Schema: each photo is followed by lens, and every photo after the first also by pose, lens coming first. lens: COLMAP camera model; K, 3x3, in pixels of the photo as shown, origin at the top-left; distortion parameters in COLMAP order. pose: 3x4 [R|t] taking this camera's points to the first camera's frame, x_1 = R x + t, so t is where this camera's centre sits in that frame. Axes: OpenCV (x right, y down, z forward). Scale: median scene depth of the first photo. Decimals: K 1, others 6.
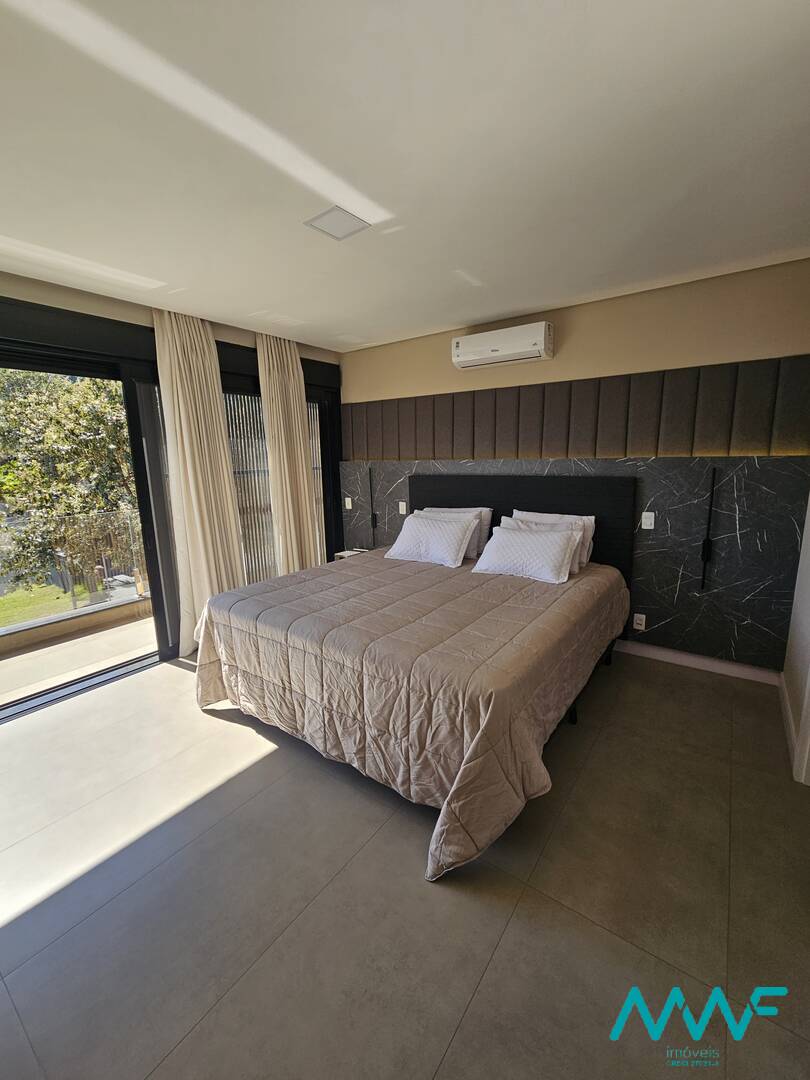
lens RADIAL K [[444.3, 0, 405.0], [0, 444.3, 540.0], [0, 0, 1]] dist [-0.001788, -0.000096]
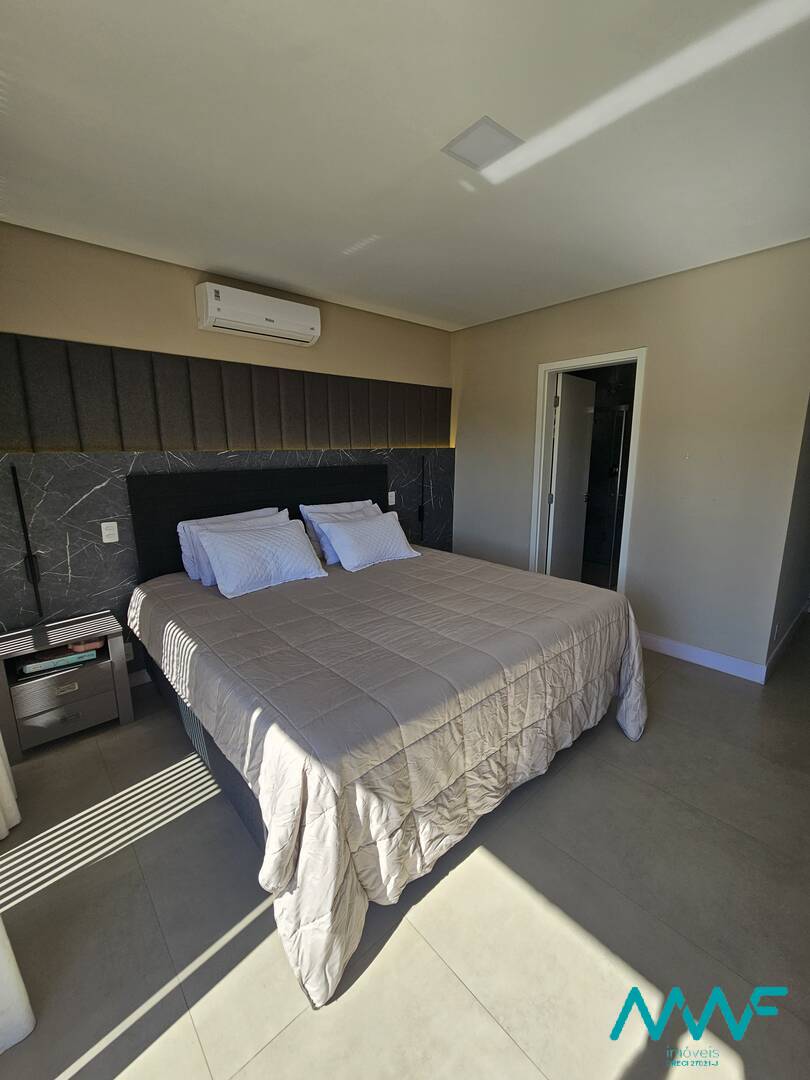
lens RADIAL K [[444.3, 0, 405.0], [0, 444.3, 540.0], [0, 0, 1]] dist [-0.001788, -0.000096]
pose [[0.209252, -0.181180, 0.960930, -0.679163], [0.186816, 0.971992, 0.142585, -0.098944], [-0.959851, 0.149681, 0.237239, 0.658926]]
